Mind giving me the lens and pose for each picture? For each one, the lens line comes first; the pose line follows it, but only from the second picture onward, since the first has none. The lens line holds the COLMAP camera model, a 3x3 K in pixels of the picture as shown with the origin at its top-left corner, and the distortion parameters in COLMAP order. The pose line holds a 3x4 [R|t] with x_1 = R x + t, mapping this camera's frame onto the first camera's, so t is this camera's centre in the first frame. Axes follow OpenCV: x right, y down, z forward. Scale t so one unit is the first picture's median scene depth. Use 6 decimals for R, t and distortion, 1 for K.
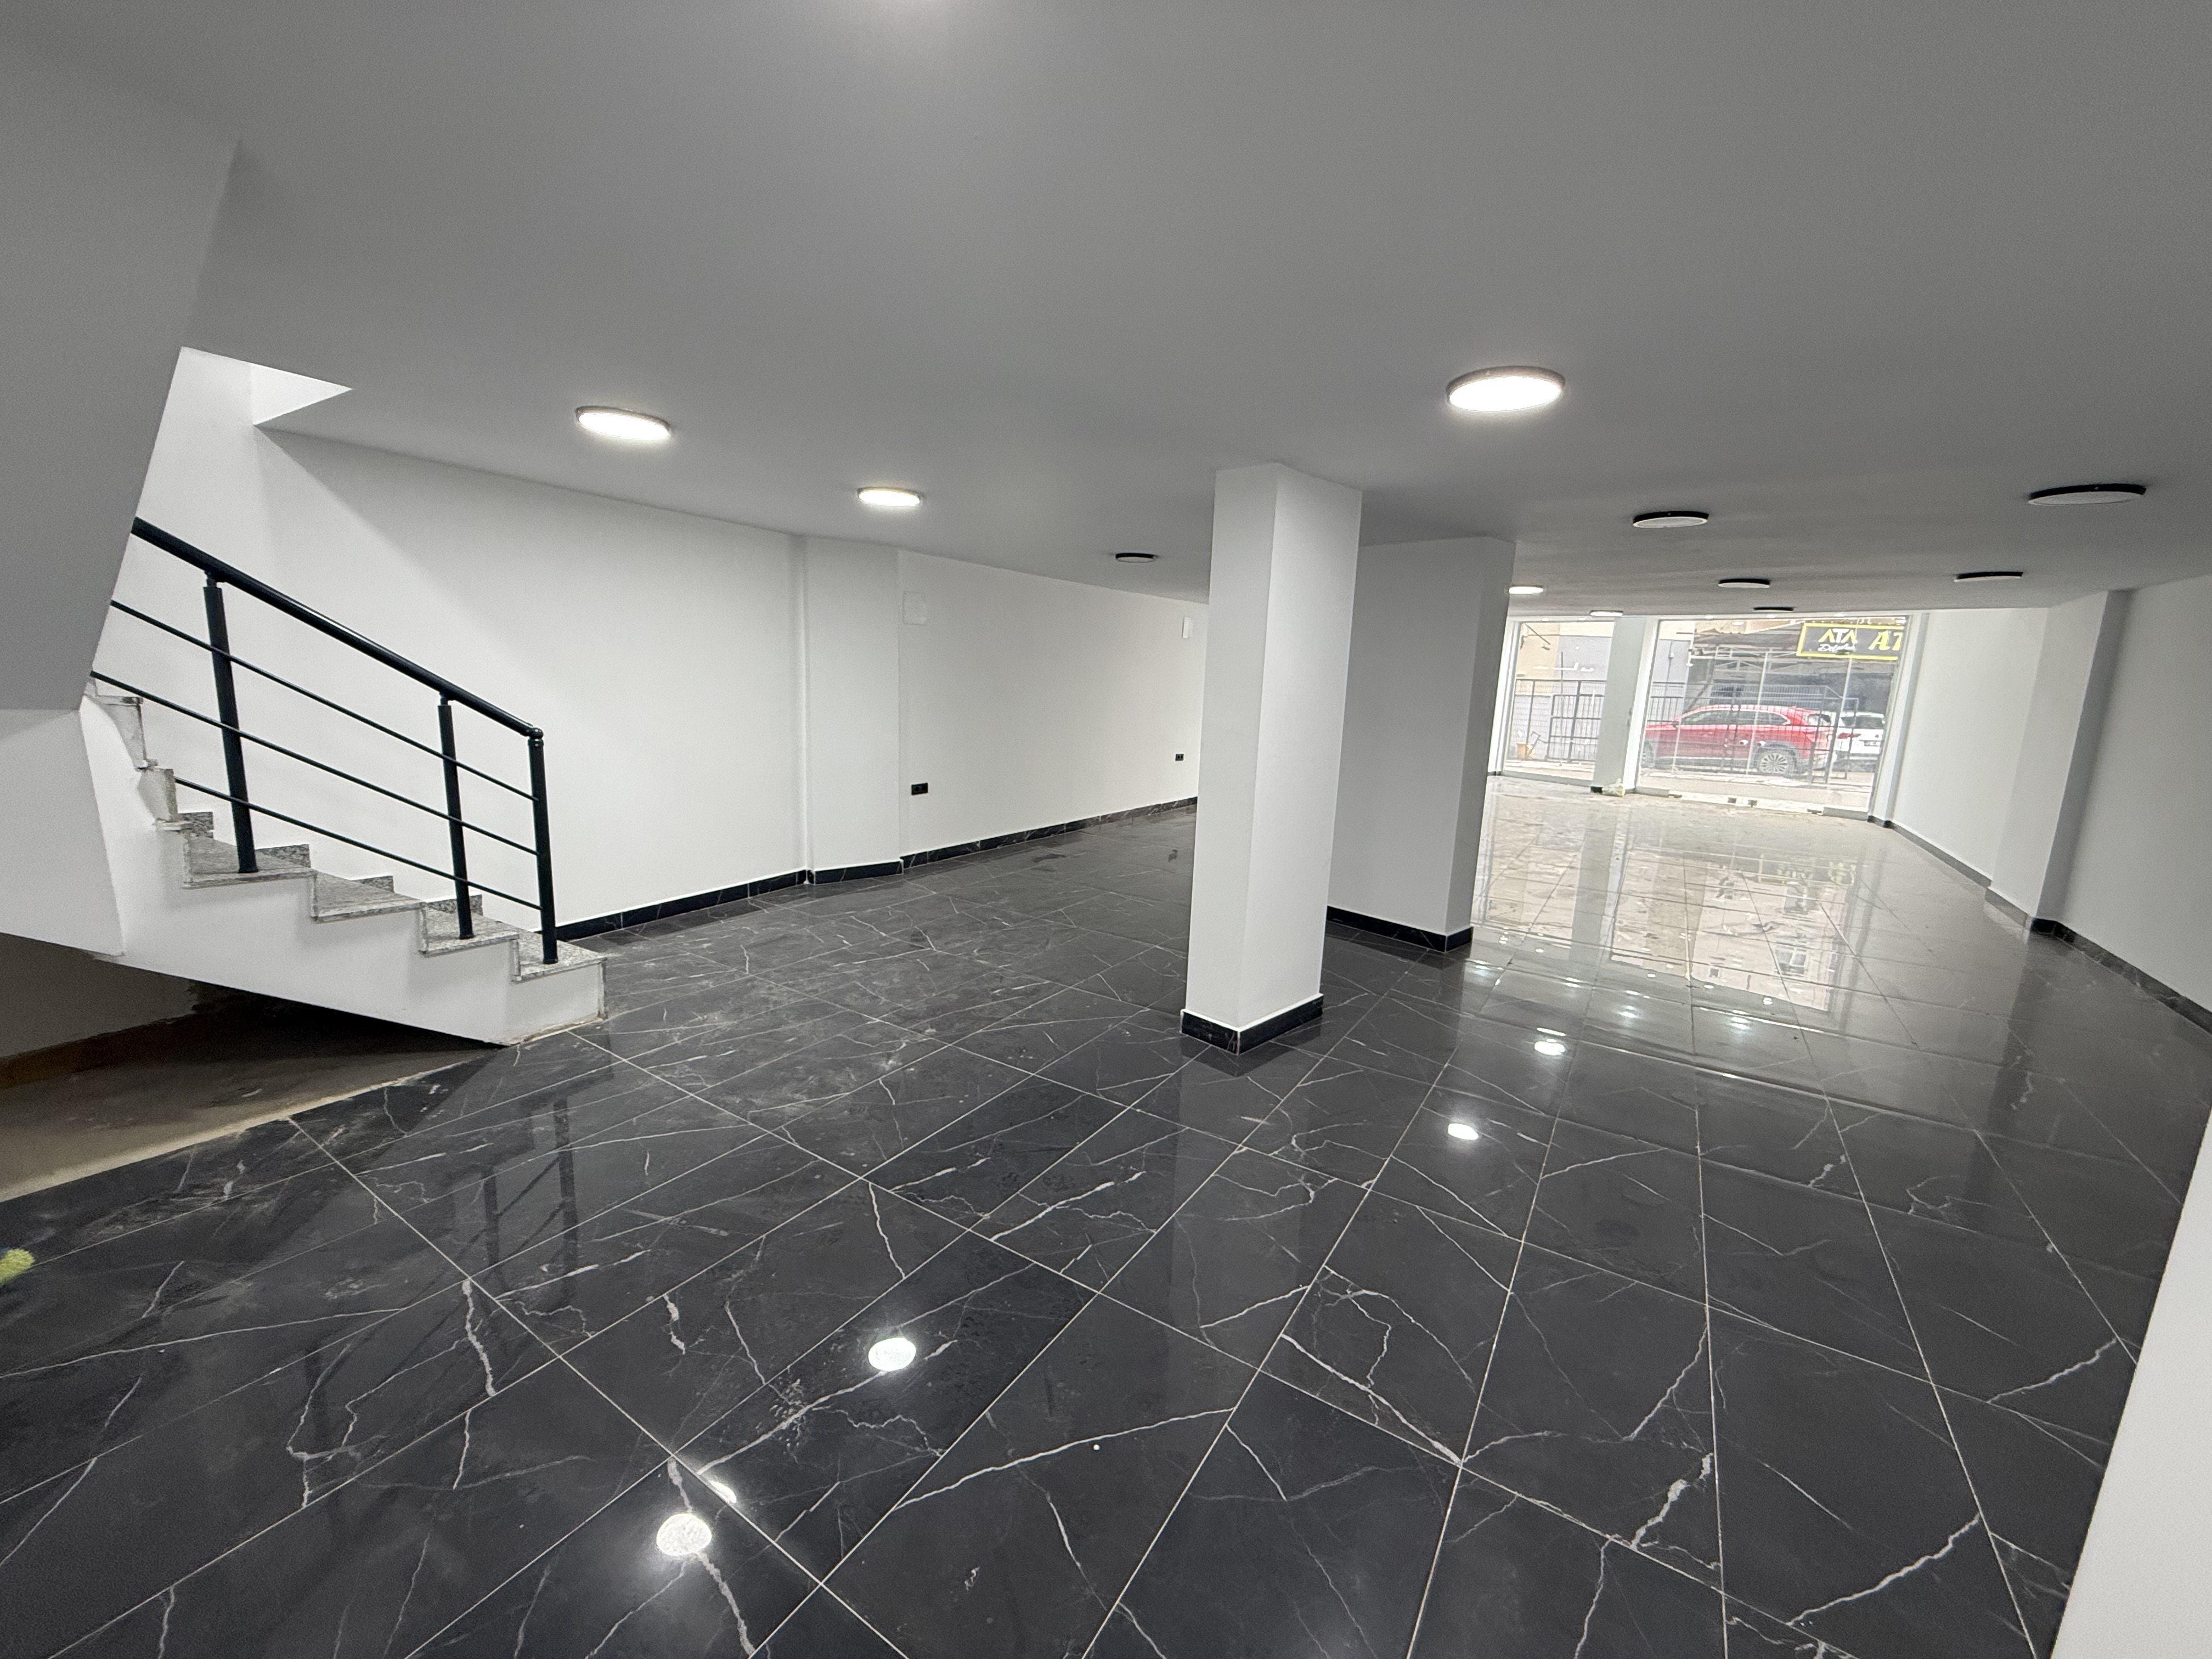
lens RADIAL K [[874.7, 0, 1094.2], [0, 874.7, 829.3], [0, 0, 1]] dist [0.000581, -0.000280]
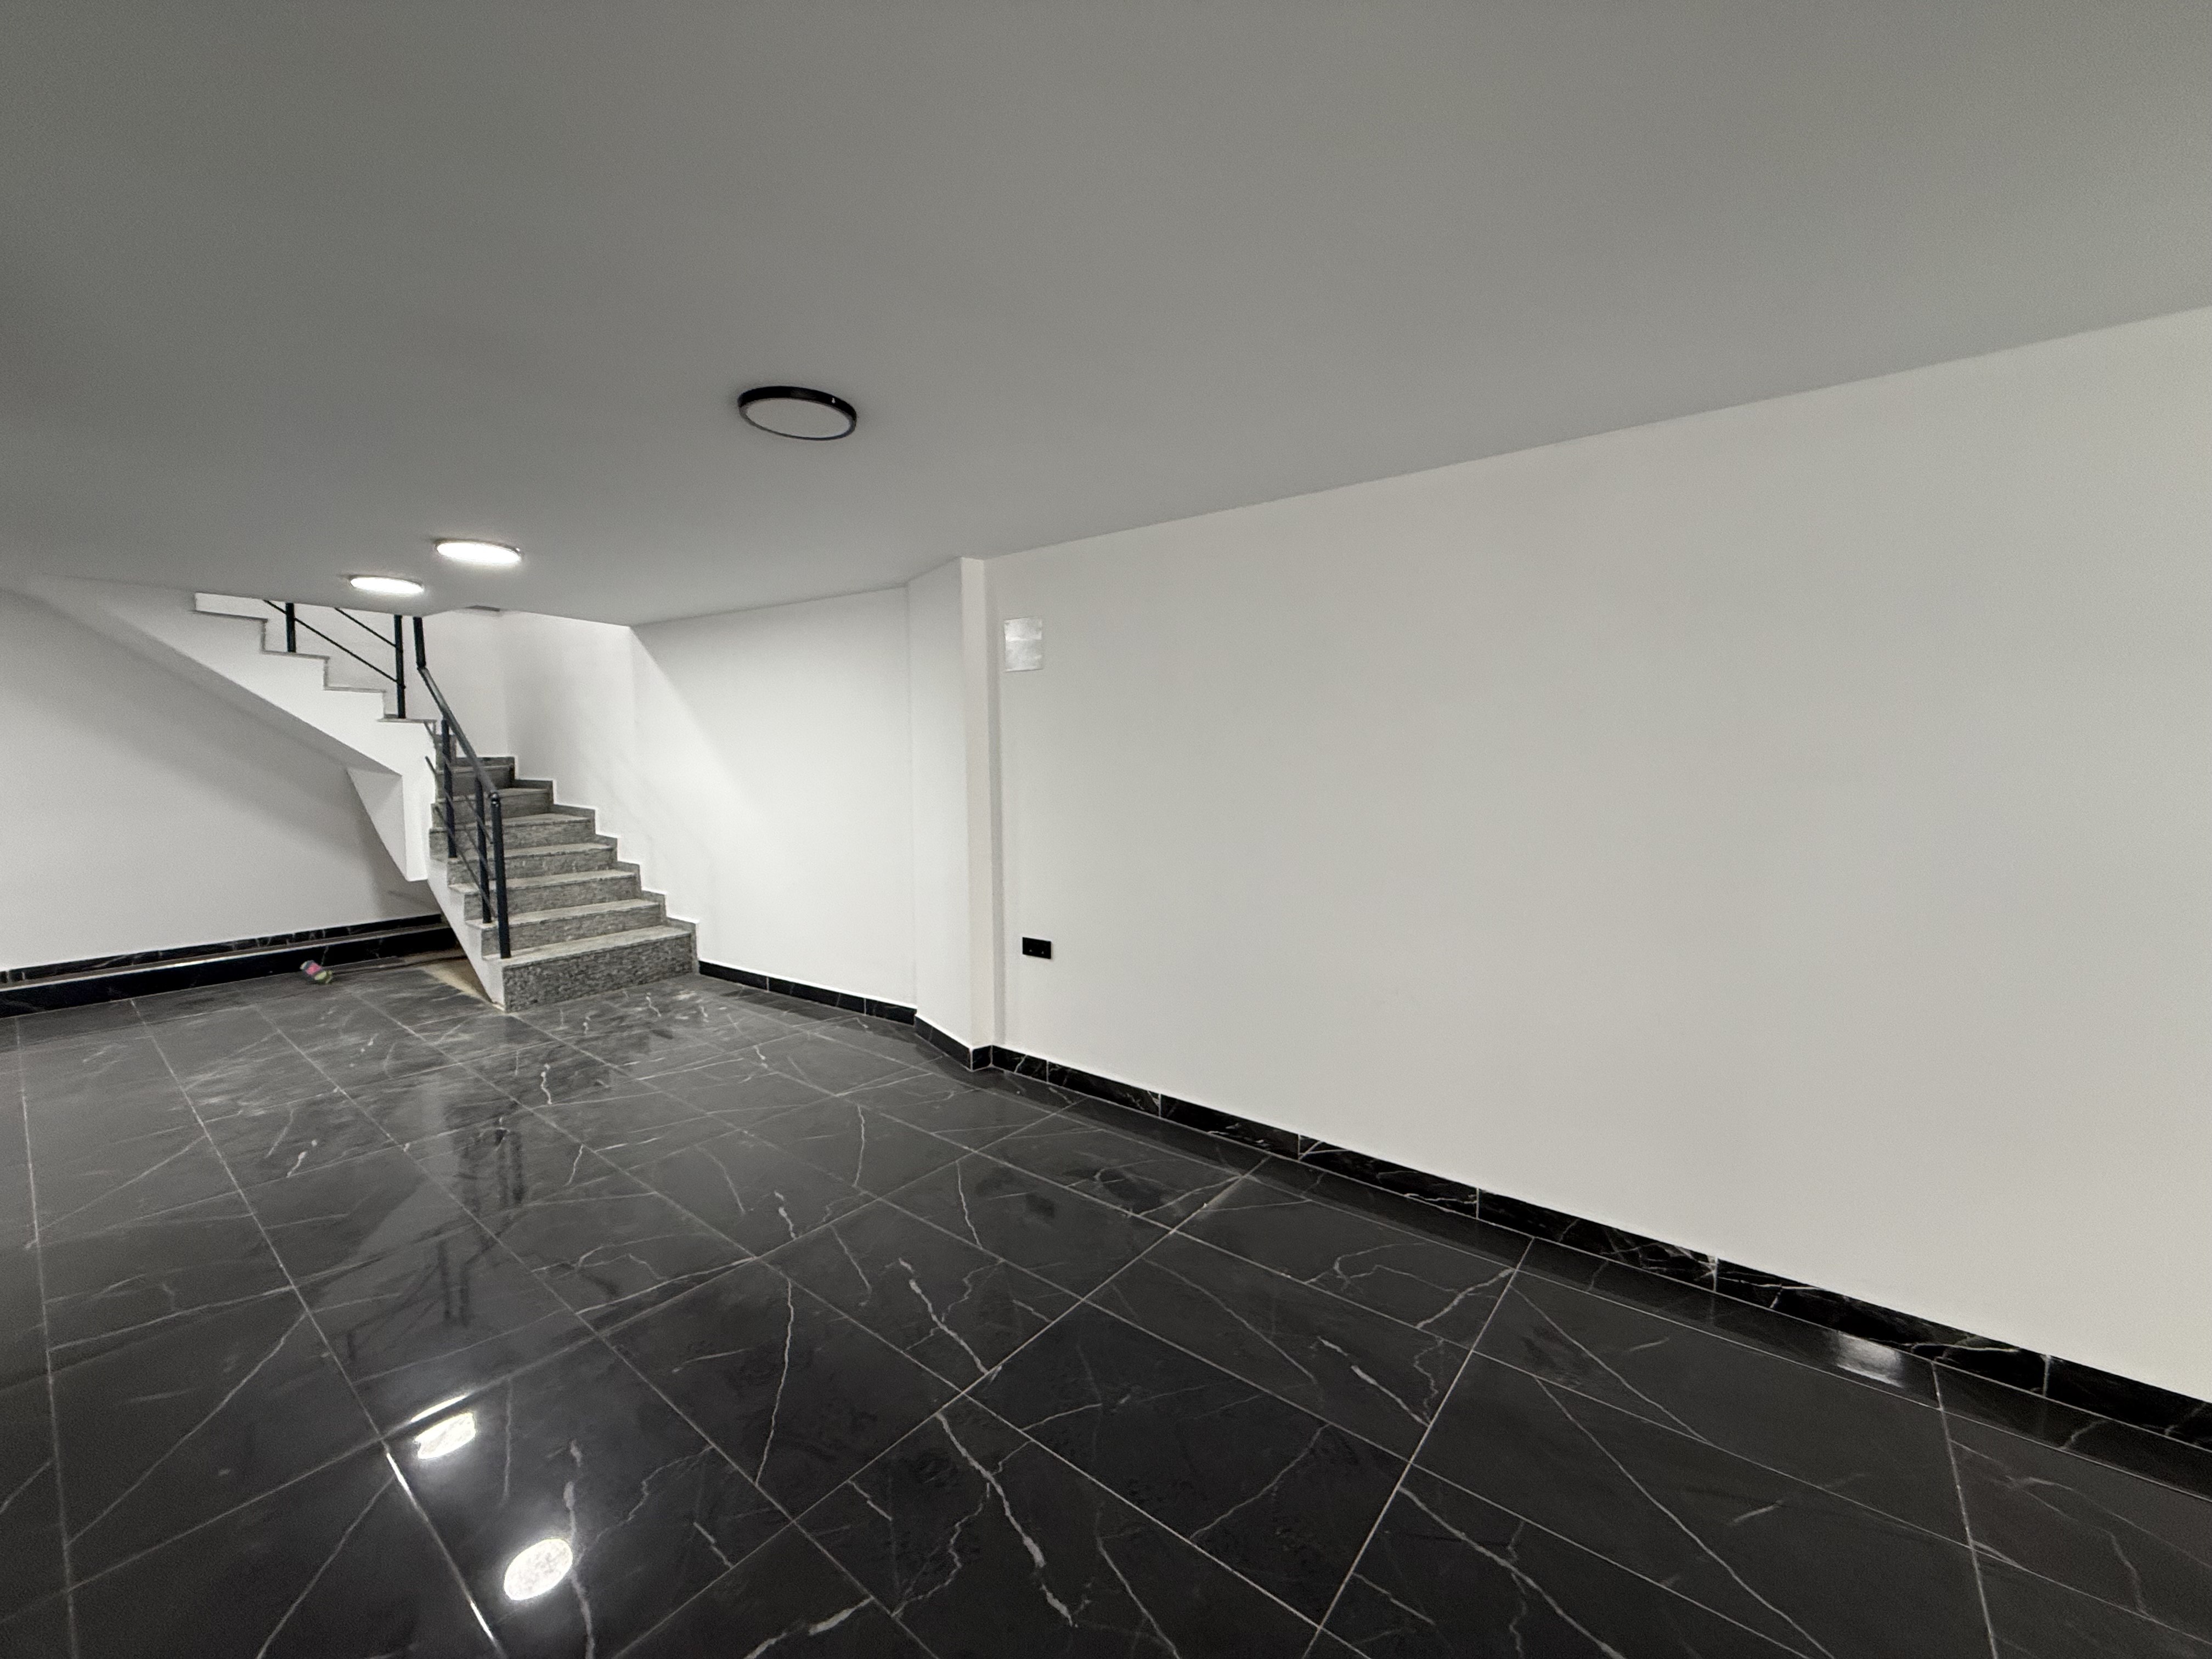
lens RADIAL K [[874.7, 0, 1114.1], [0, 874.7, 830.5], [0, 0, 1]] dist [0.000581, -0.000280]
pose [[-0.096537, 0.040852, -0.994491, 0.545609], [-0.178511, 0.982246, 0.057677, -0.243792], [0.979191, 0.183095, -0.087531, 1.601381]]
